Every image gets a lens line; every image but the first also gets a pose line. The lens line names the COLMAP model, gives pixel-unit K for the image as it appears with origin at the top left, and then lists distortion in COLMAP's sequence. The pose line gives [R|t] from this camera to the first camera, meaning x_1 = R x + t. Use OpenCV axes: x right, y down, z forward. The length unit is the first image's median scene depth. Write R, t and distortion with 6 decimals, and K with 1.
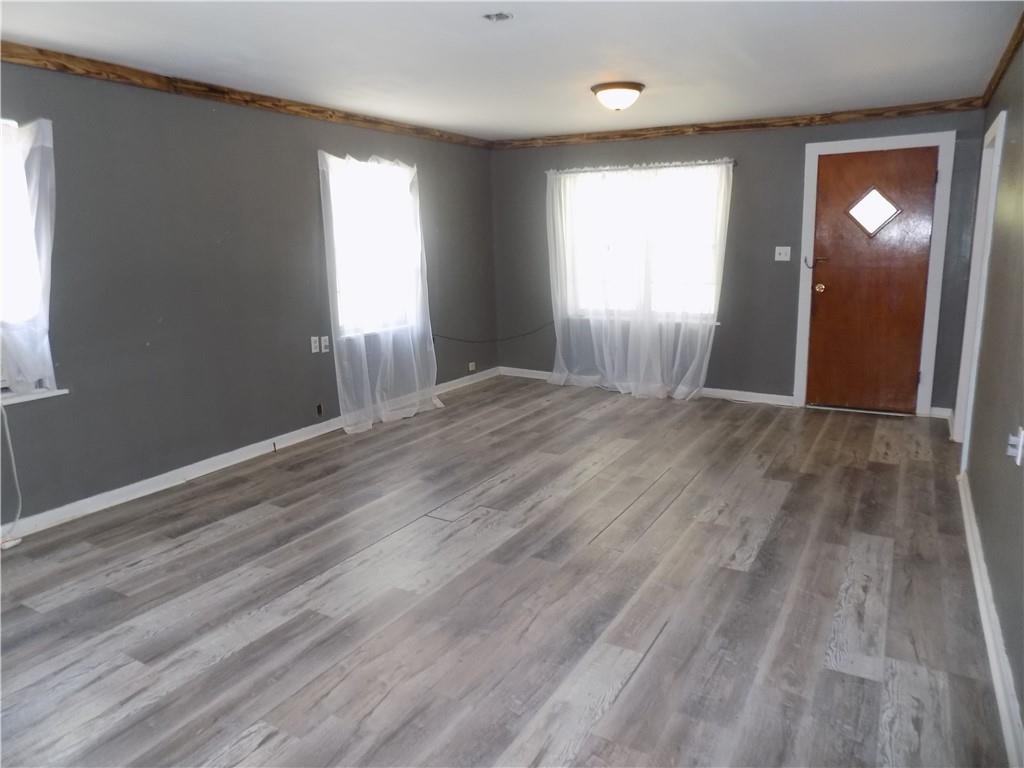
lens RADIAL K [[687.3, 0, 510.4], [0, 687.3, 373.4], [0, 0, 1]] dist [-0.077257, 0.074577]
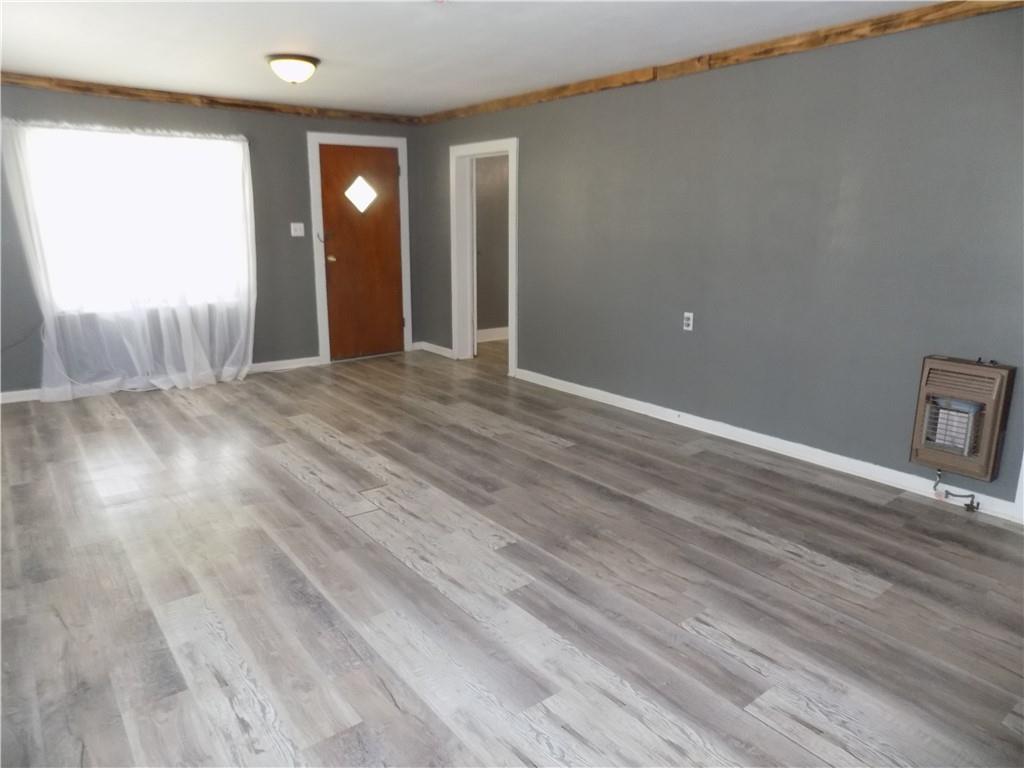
lens RADIAL K [[687.3, 0, 510.4], [0, 687.3, 373.4], [0, 0, 1]] dist [-0.077257, 0.074577]
pose [[0.373482, -0.187207, 0.908551, -0.857828], [0.164044, 0.977317, 0.133942, -0.065760], [-0.913018, 0.099017, 0.395720, 0.446386]]
